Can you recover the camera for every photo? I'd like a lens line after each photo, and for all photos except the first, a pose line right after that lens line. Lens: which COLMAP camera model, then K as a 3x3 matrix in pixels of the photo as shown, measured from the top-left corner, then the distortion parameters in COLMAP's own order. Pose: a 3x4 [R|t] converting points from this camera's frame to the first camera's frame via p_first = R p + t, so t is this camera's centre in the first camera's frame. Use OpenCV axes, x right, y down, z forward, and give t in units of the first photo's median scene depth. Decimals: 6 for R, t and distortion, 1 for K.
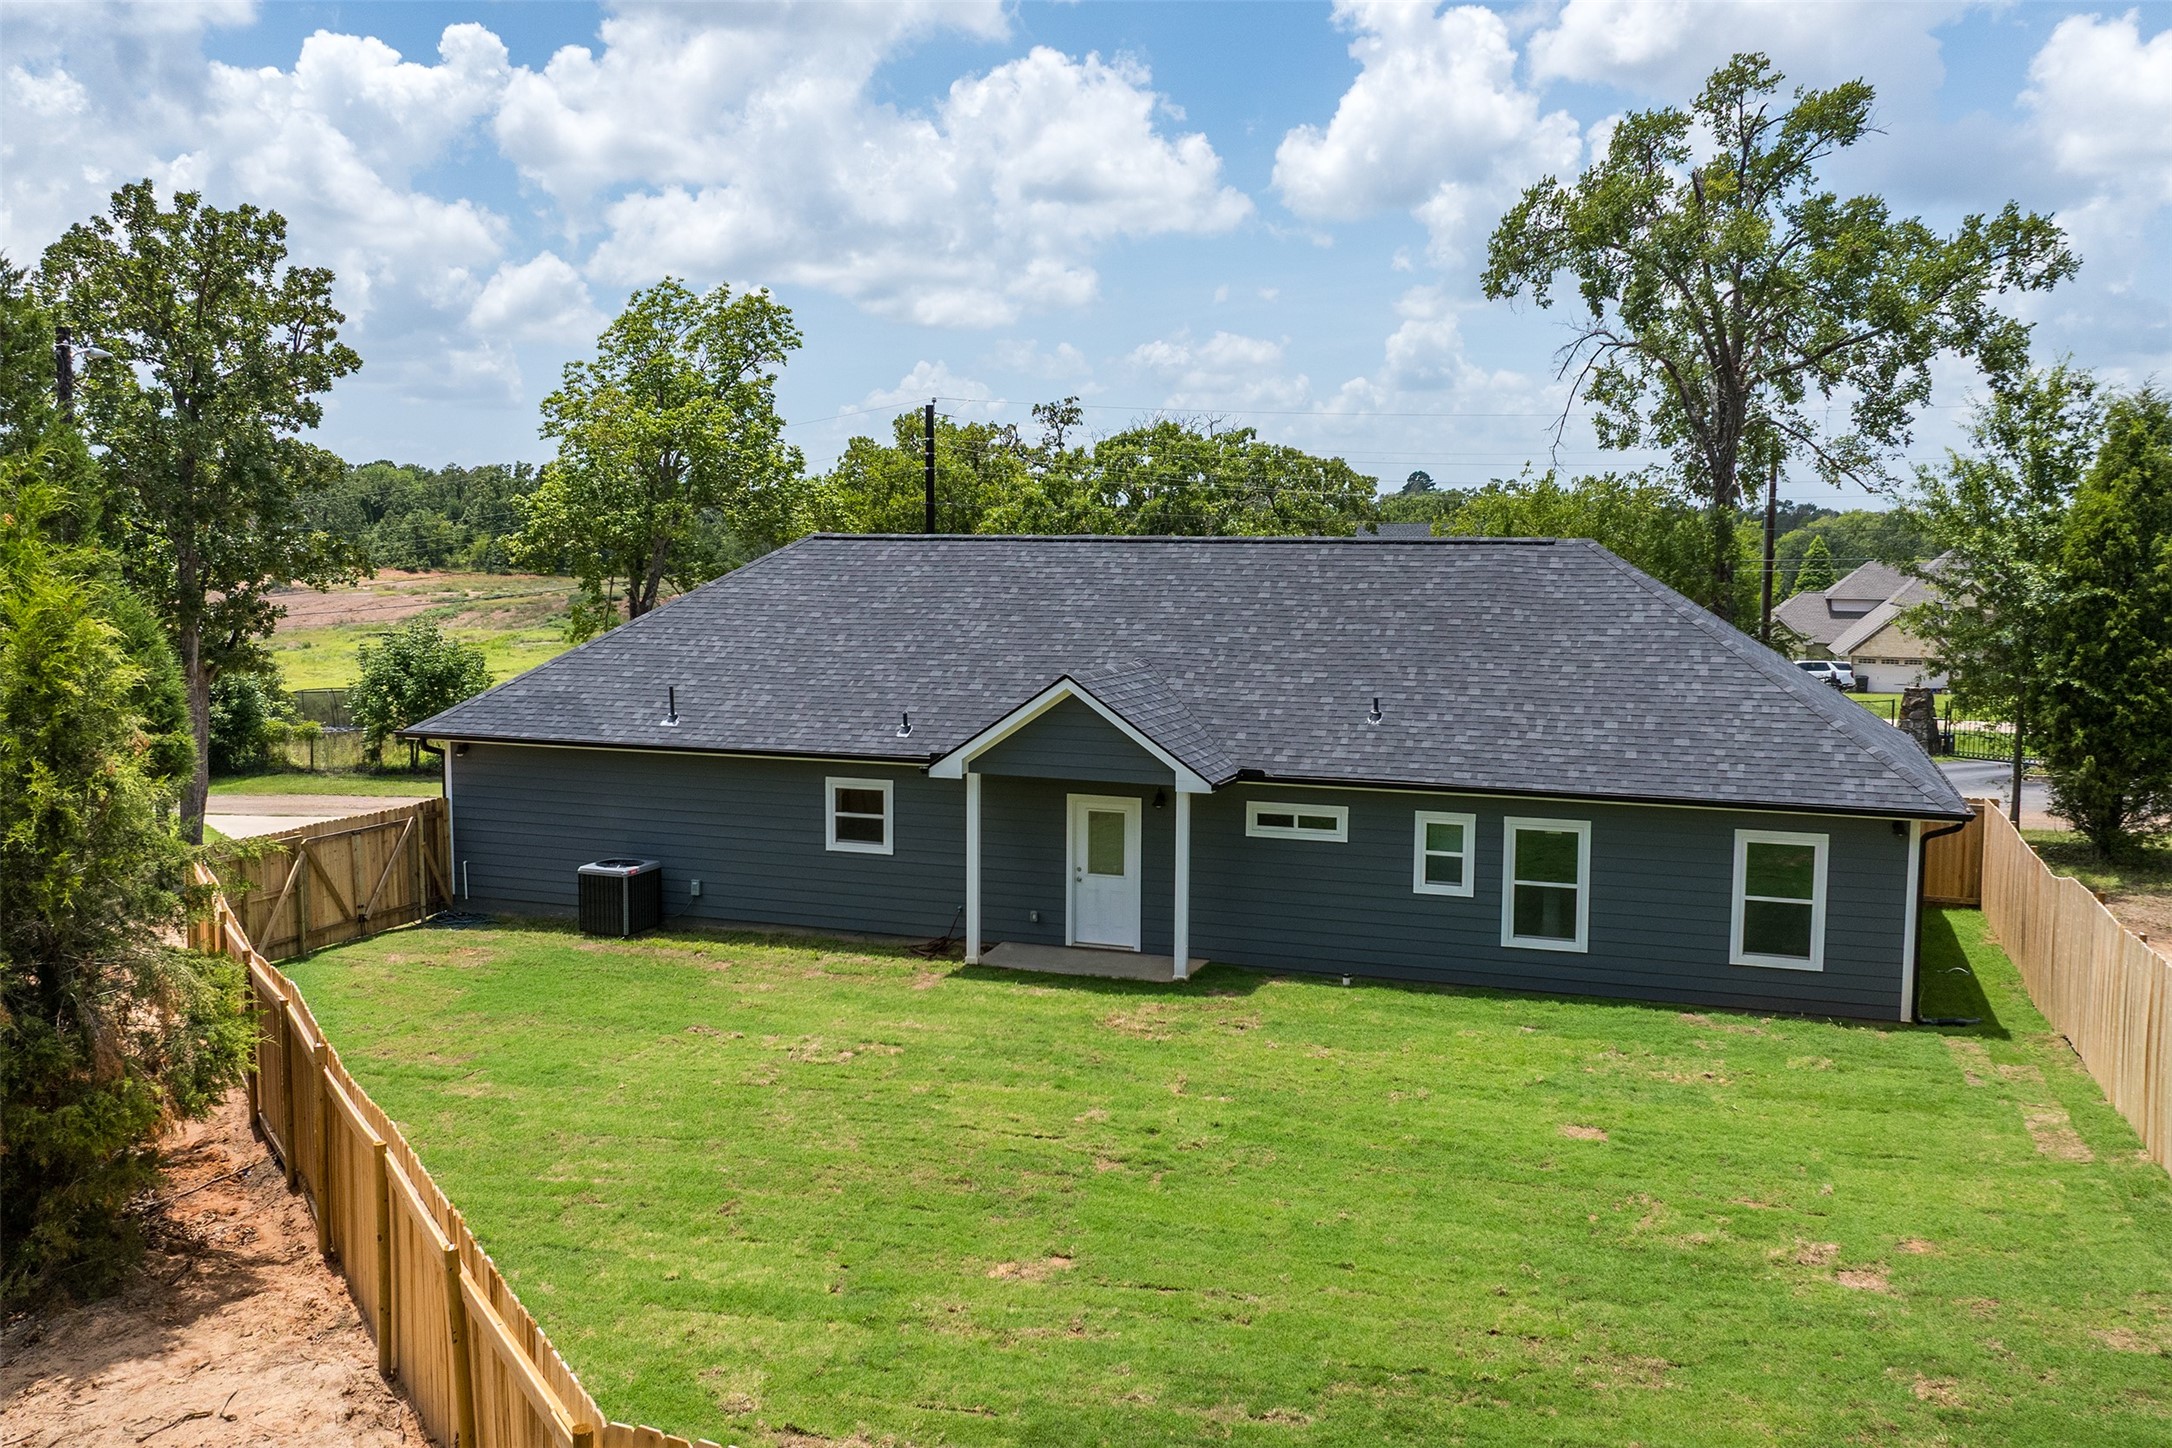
lens RADIAL K [[1706.6, 0, 1052.1], [0, 1706.6, 679.3], [0, 0, 1]] dist [-0.008933, -0.013357]
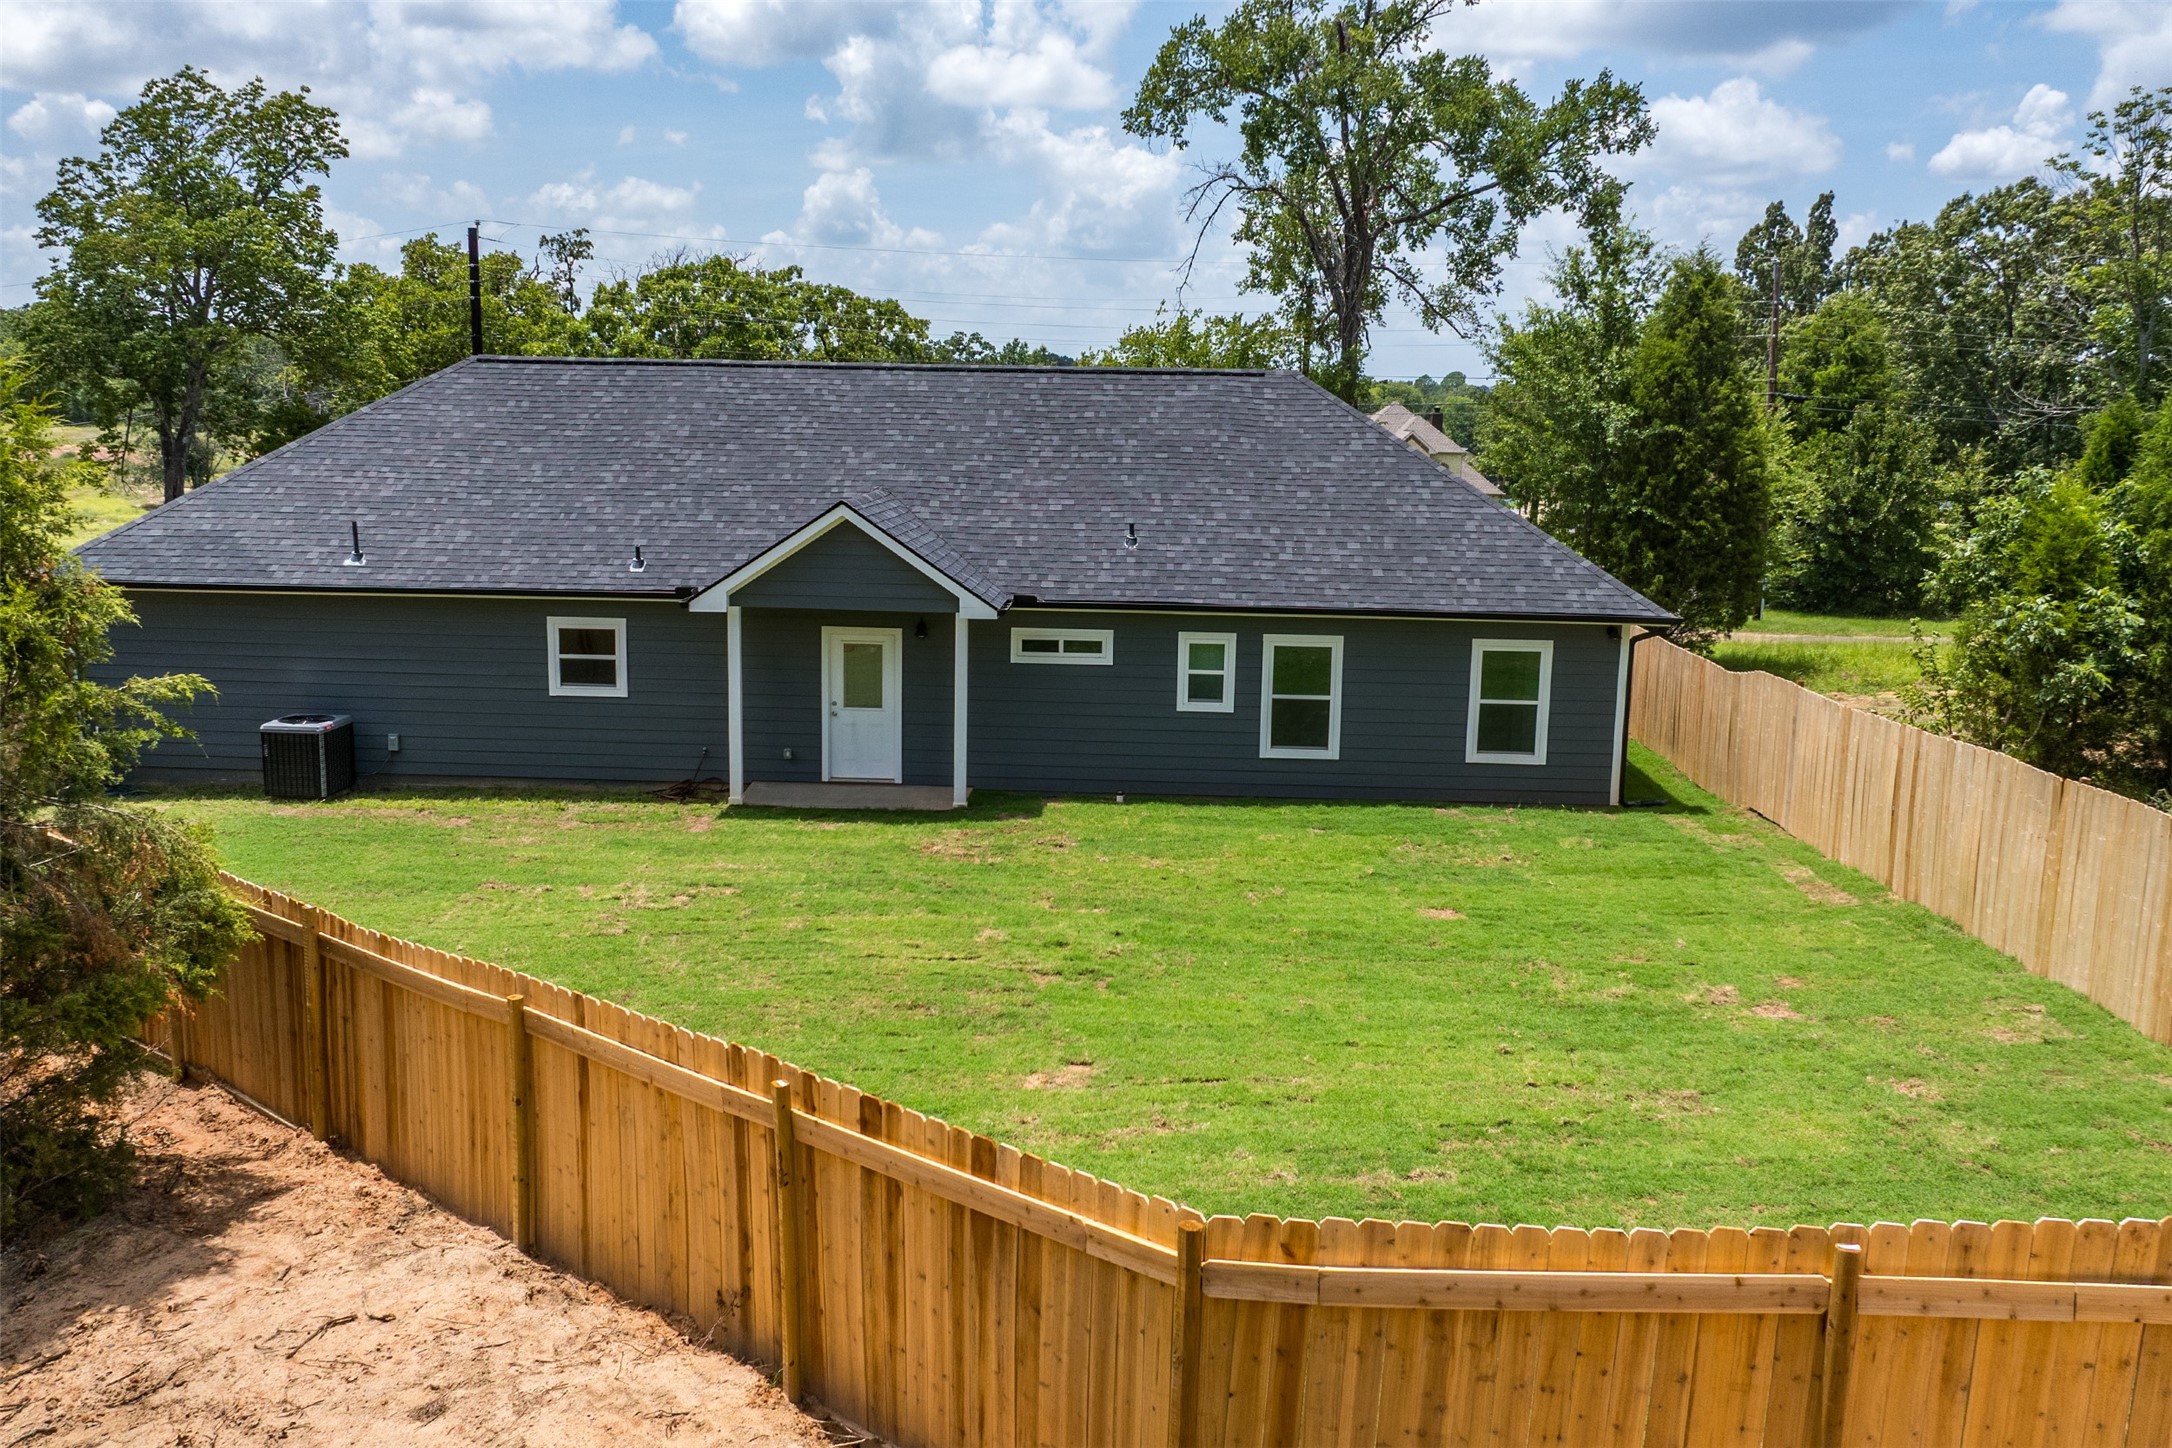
lens RADIAL K [[1706.6, 0, 1052.1], [0, 1706.6, 679.3], [0, 0, 1]] dist [-0.008933, -0.013357]
pose [[0.957244, -0.035880, 0.287047, -0.148887], [0.010603, 0.995963, 0.089133, 0.012248], [-0.289086, -0.082278, 0.953761, 0.034065]]
